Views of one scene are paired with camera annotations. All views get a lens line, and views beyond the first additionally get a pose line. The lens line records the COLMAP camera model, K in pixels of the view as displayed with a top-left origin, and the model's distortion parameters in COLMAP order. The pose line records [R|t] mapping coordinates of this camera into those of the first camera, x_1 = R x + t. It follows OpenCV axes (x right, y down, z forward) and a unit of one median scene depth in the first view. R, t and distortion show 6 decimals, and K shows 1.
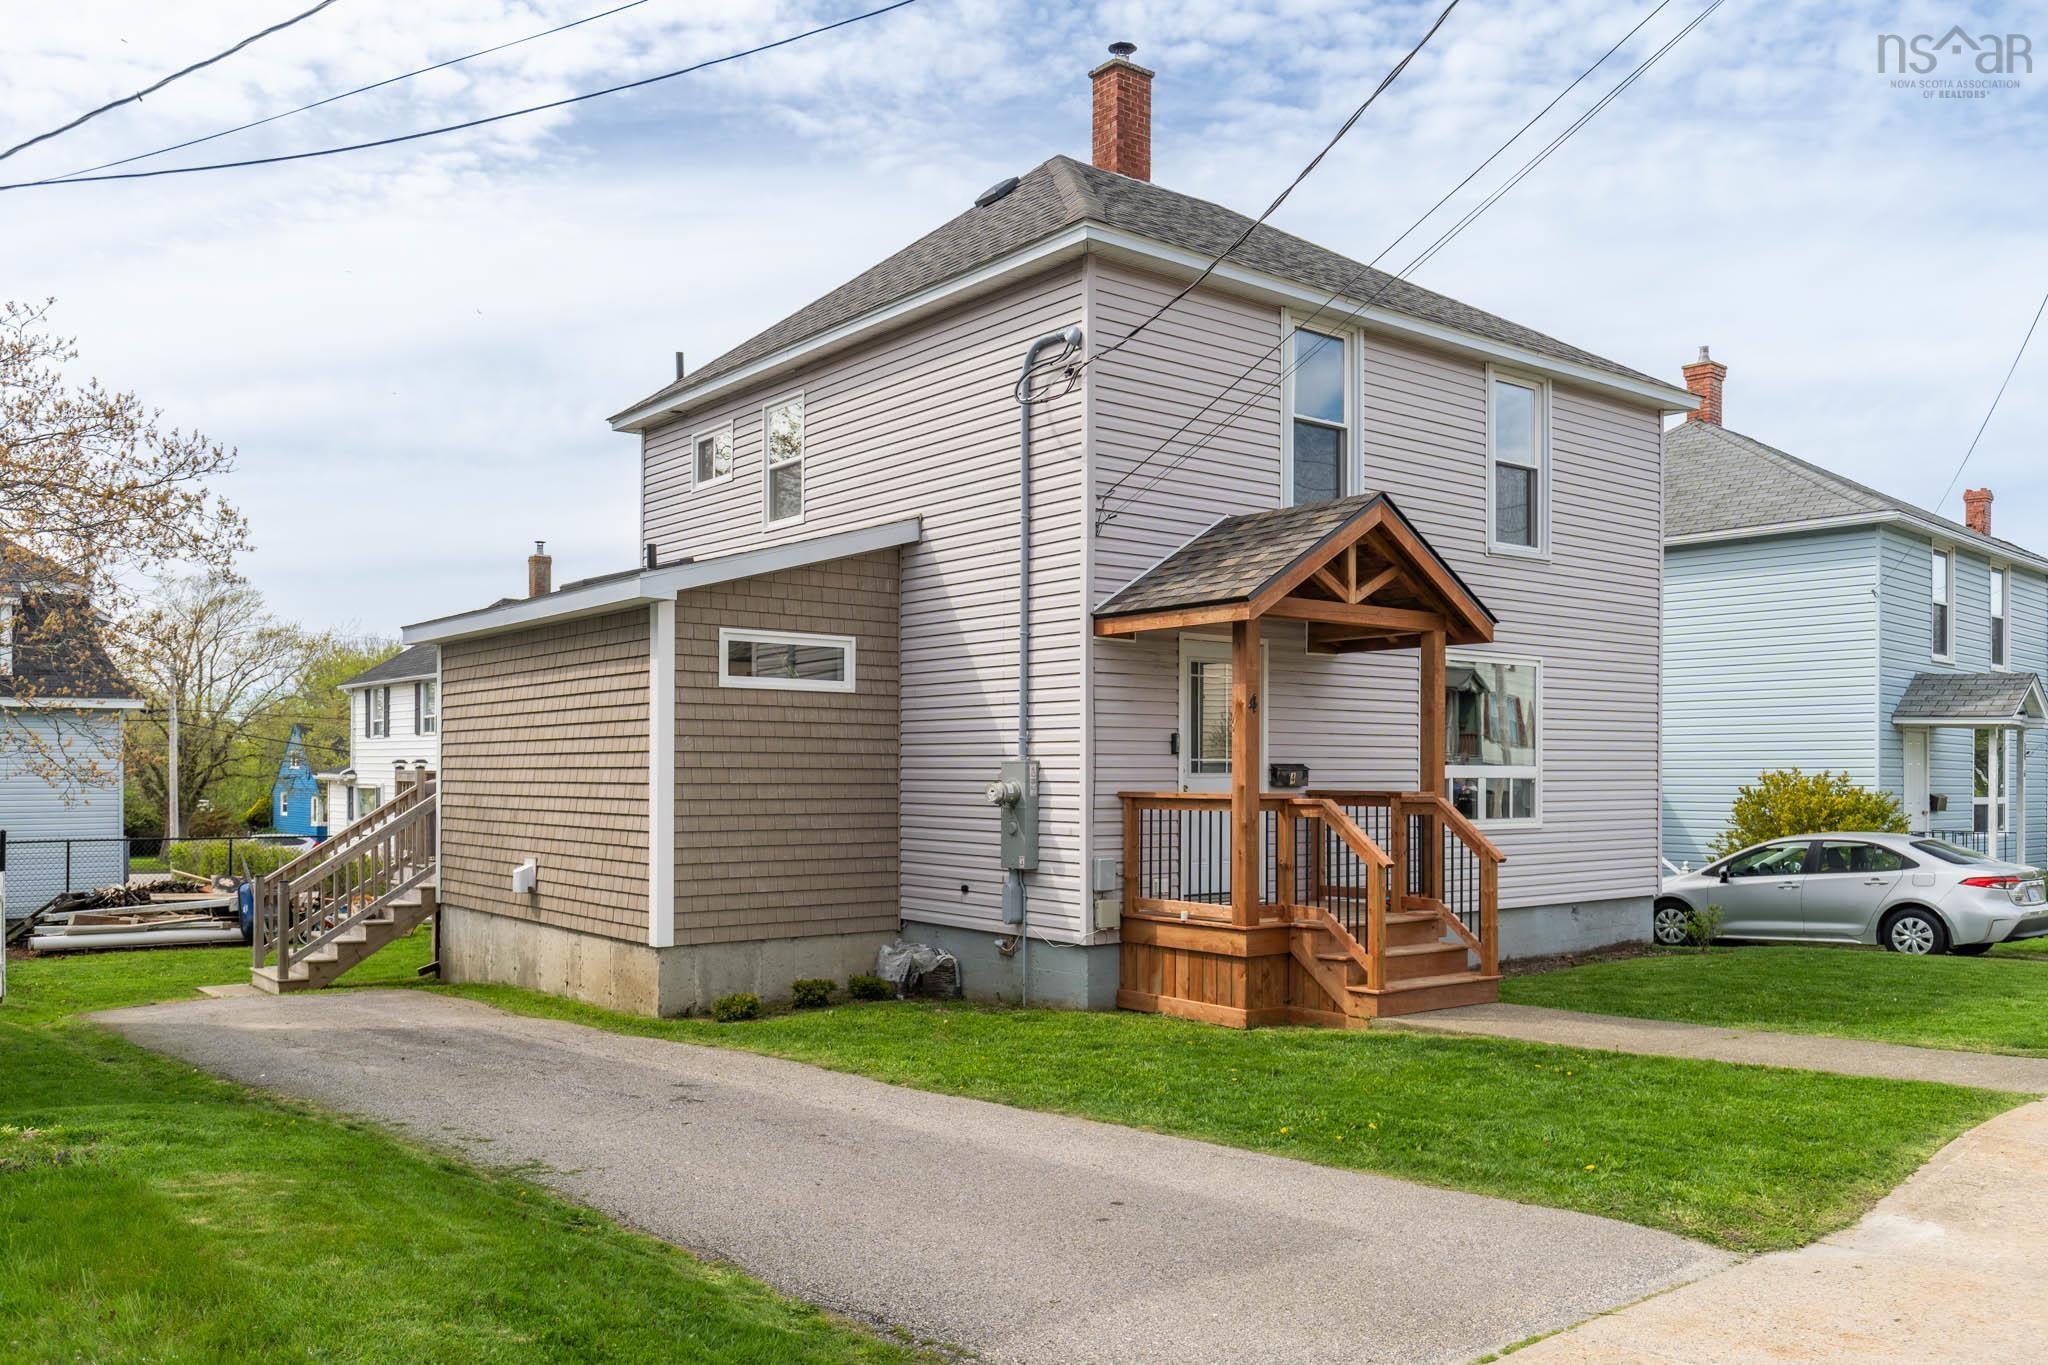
lens RADIAL K [[1546.5, 0, 1021.1], [0, 1546.5, 776.8], [0, 0, 1]] dist [0.033241, -0.040678]
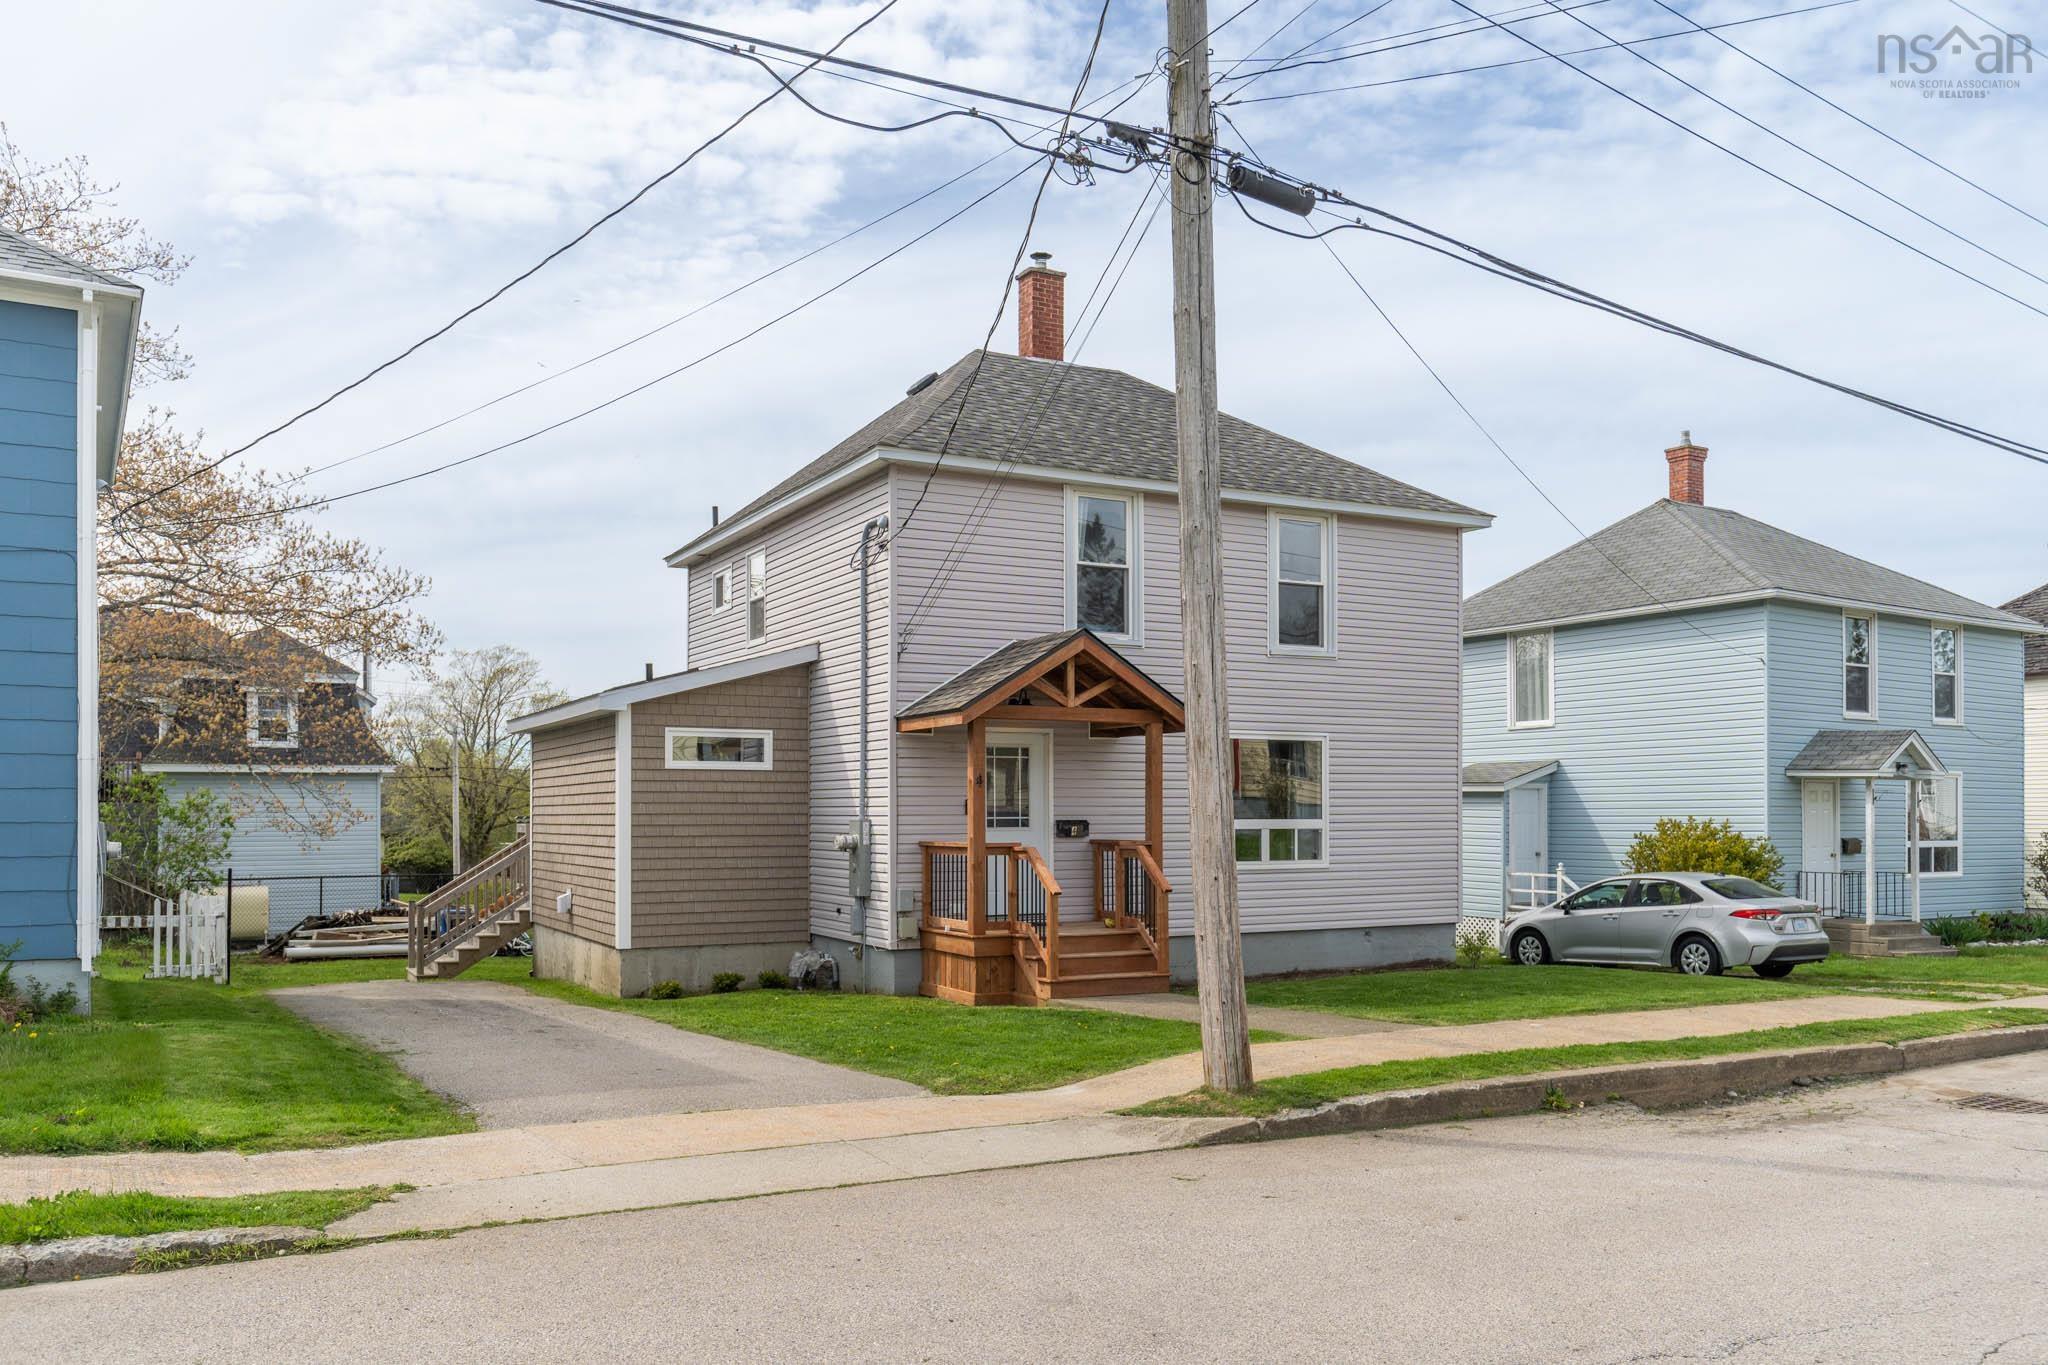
lens RADIAL K [[1563.0, 0, 1026.3], [0, 1563.0, 814.3], [0, 0, 1]] dist [0.001444, 0.003849]
pose [[0.984352, -0.004901, -0.176145, 0.362570], [0.004418, 0.999985, -0.003134, -0.009100], [0.176158, 0.002307, 0.984359, -0.342589]]
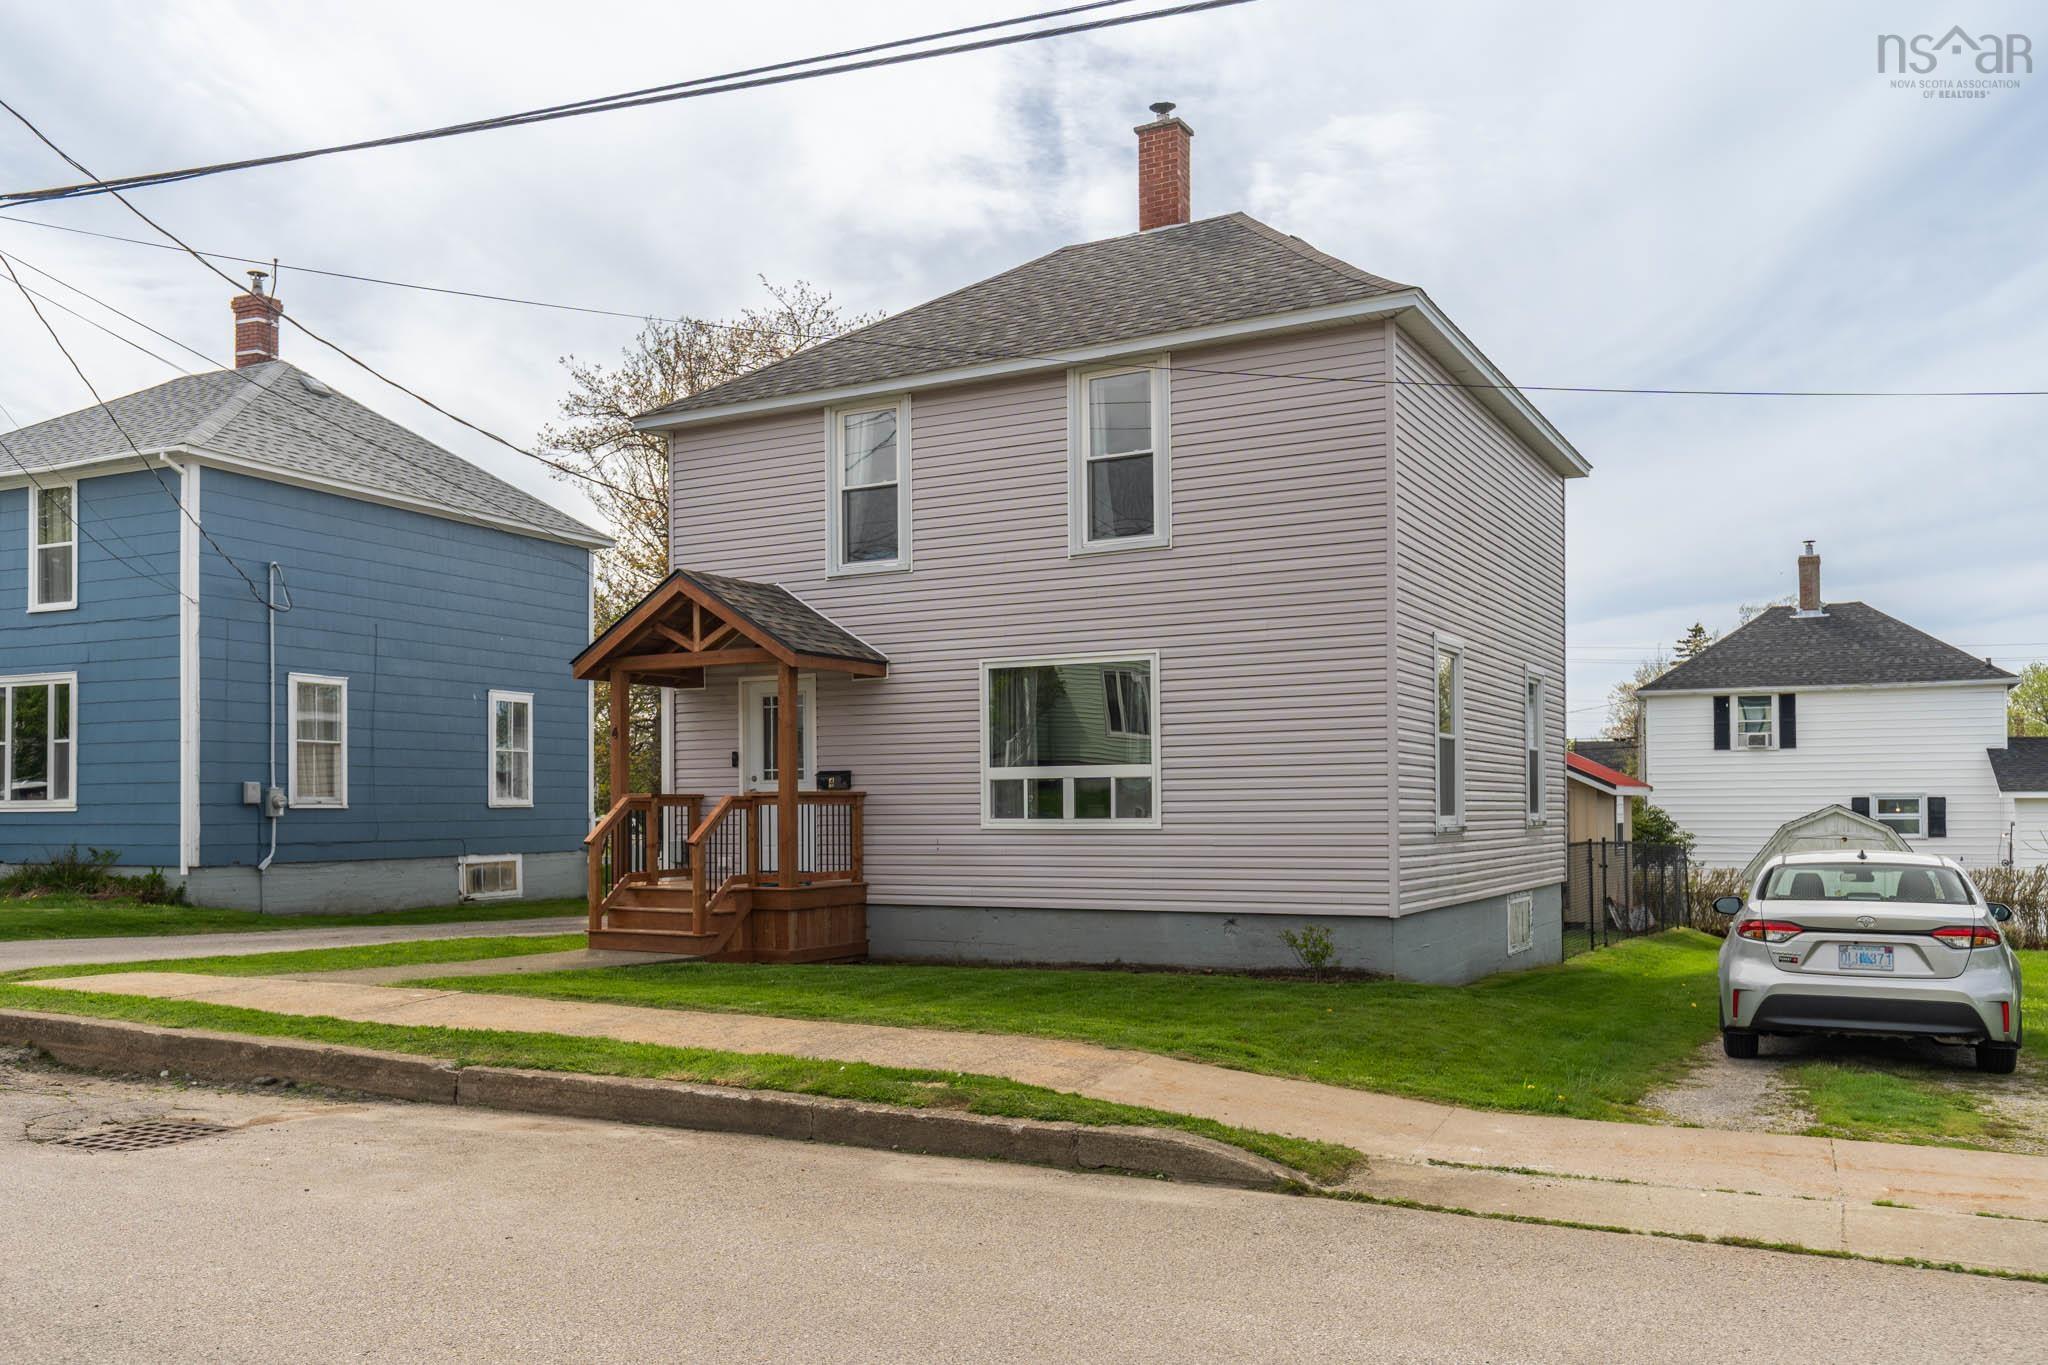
lens RADIAL K [[1633.1, 0, 1020.9], [0, 1633.1, 811.0], [0, 0, 1]] dist [0.004138, 0.001012]
pose [[0.381746, -0.004356, -0.924257, 1.398188], [0.006393, 0.999977, -0.002072, 0.026621], [0.924245, -0.005118, 0.381765, 0.617341]]
